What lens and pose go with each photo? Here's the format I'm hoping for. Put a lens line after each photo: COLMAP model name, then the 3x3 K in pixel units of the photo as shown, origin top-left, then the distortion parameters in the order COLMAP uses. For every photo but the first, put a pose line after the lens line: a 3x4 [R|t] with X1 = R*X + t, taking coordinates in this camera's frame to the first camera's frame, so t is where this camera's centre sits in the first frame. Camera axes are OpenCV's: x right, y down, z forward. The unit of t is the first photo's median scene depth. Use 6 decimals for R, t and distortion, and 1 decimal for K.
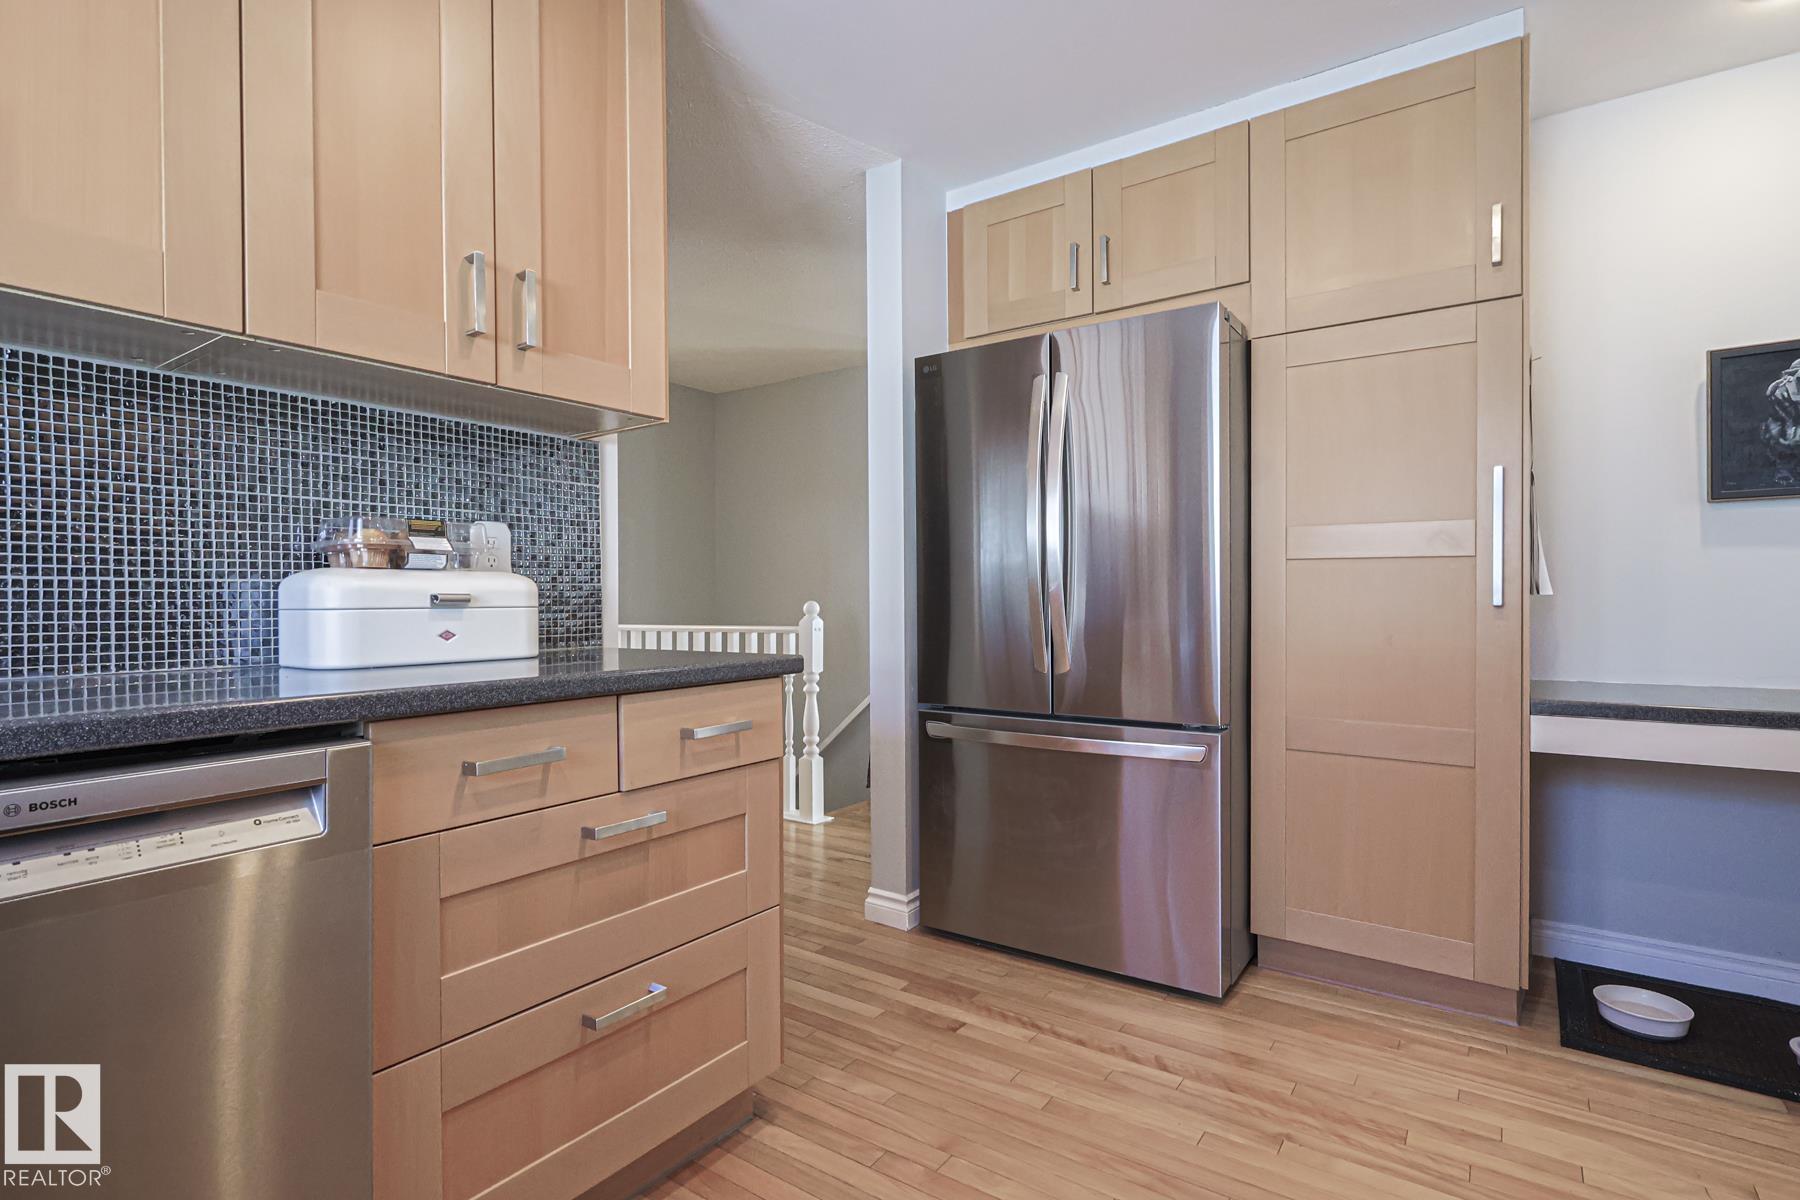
lens RADIAL K [[889.1, 0, 895.0], [0, 889.1, 599.8], [0, 0, 1]] dist [0.001793, -0.000052]
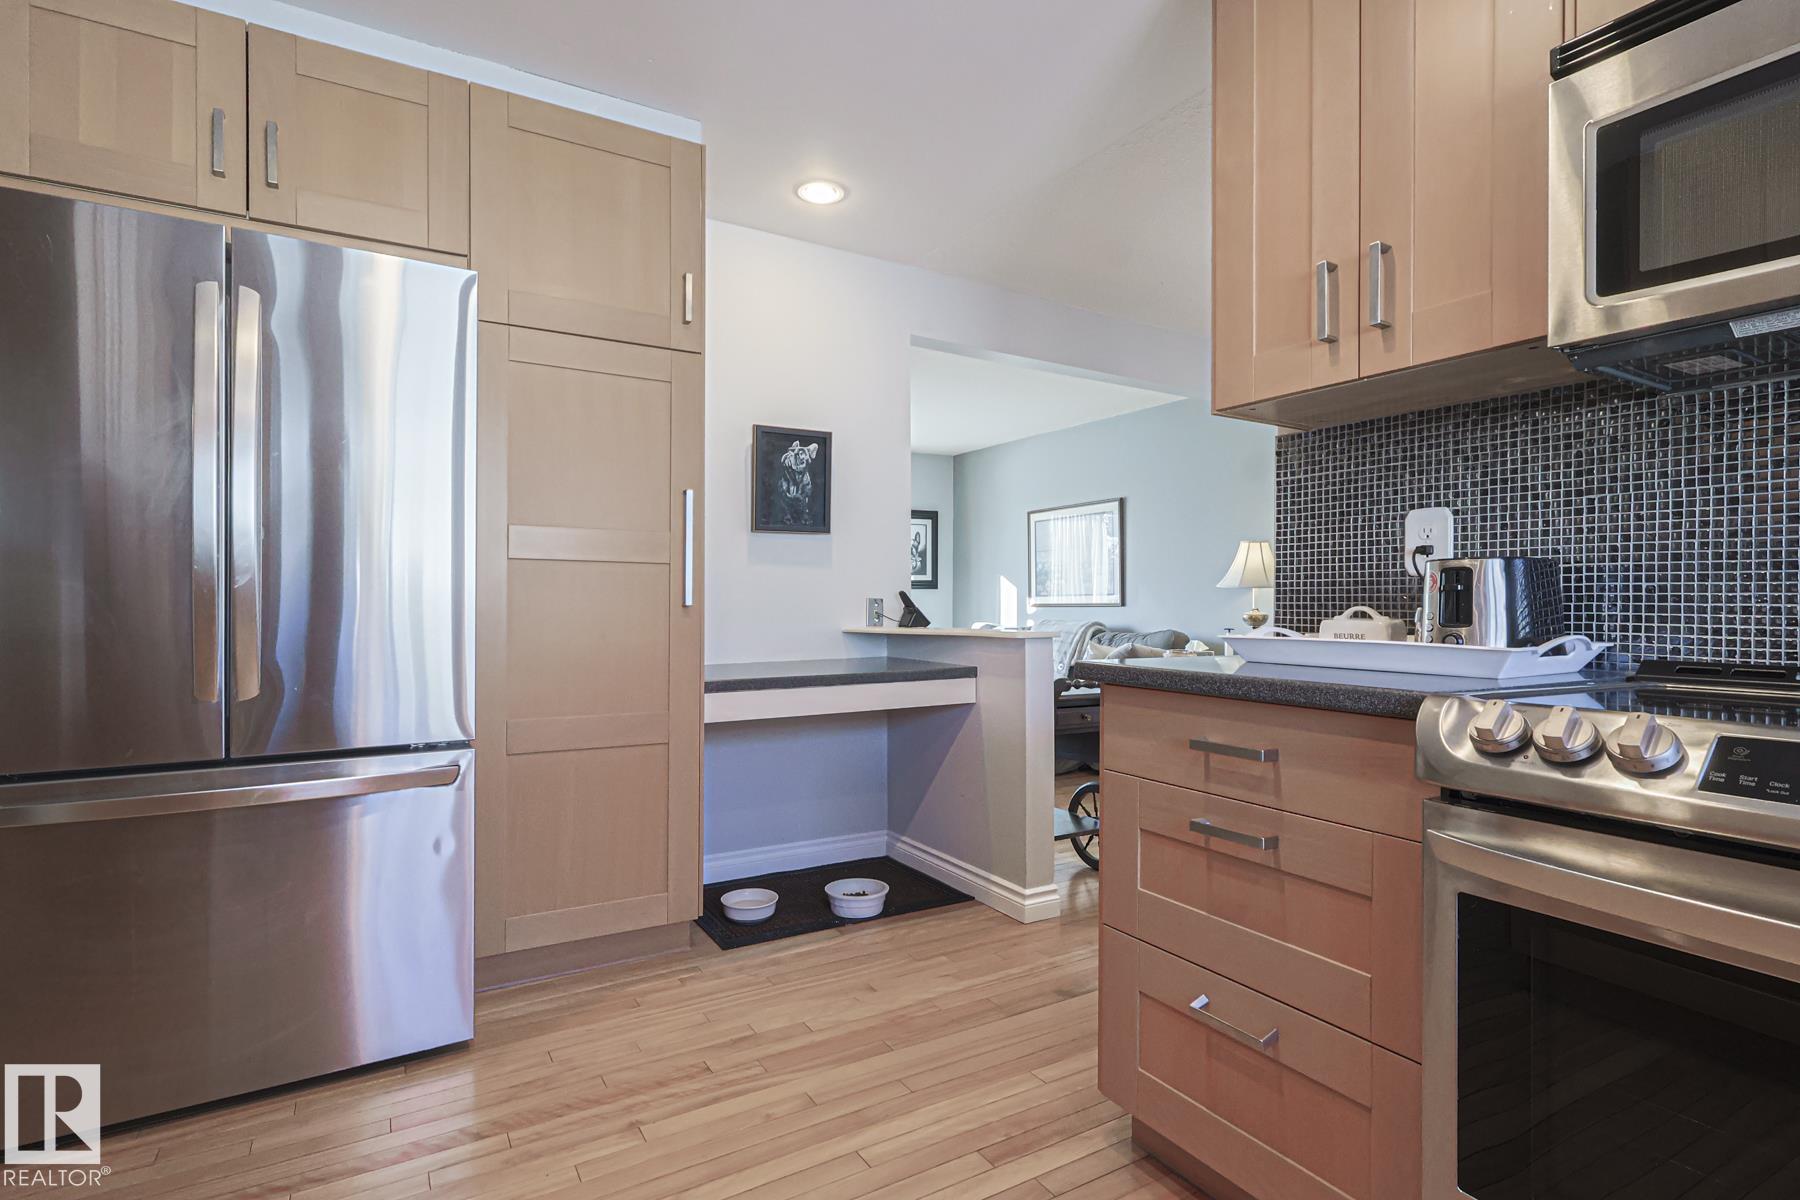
lens RADIAL K [[889.1, 0, 895.0], [0, 889.1, 599.8], [0, 0, 1]] dist [0.001793, -0.000052]
pose [[0.403014, 0.003244, 0.915188, -0.308925], [-0.002648, 0.999994, -0.002378, 0.000479], [-0.915190, -0.001465, 0.403020, 0.252298]]
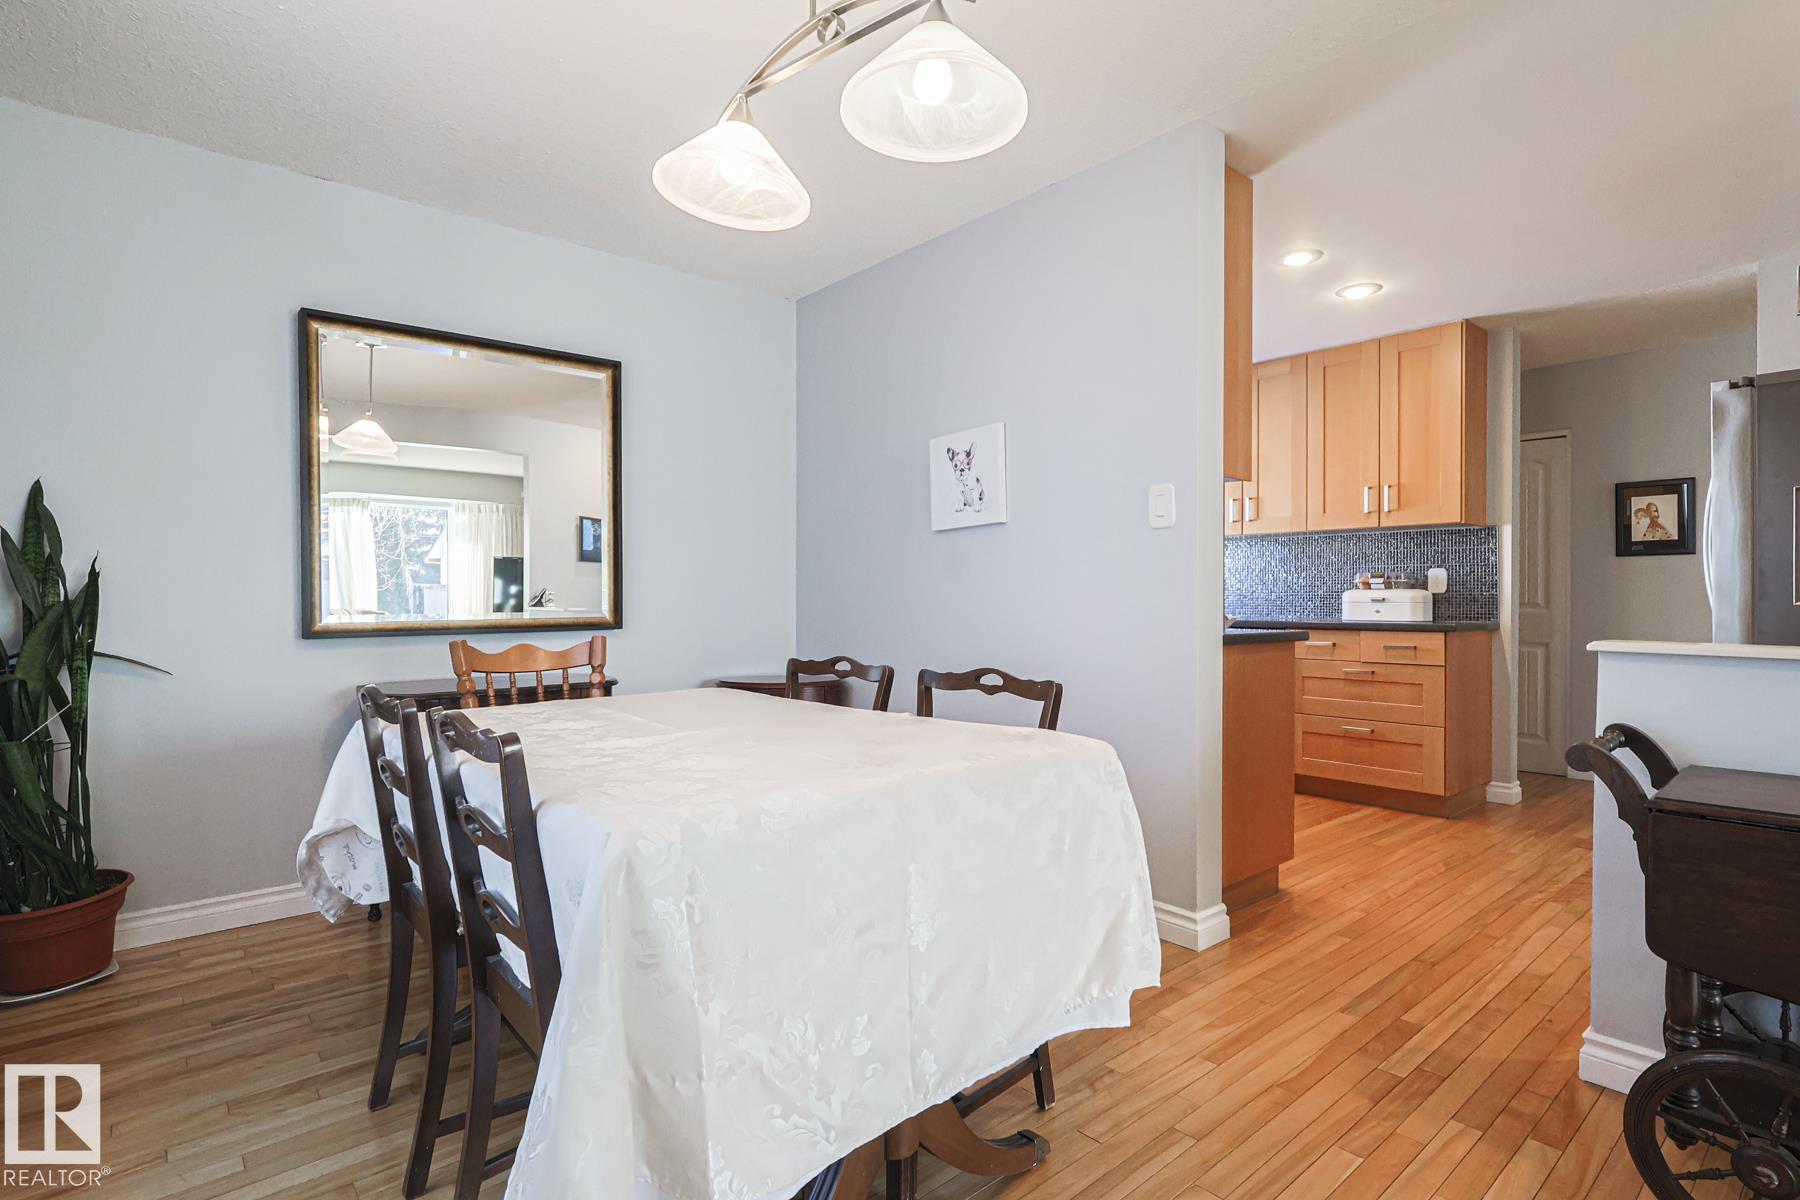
lens RADIAL K [[889.1, 0, 895.0], [0, 889.1, 599.8], [0, 0, 1]] dist [0.001793, -0.000052]
pose [[-0.236034, 0.002278, -0.971742, 2.082667], [-0.003746, 0.999988, 0.003254, -0.001925], [0.971738, 0.004408, -0.236022, 0.105409]]
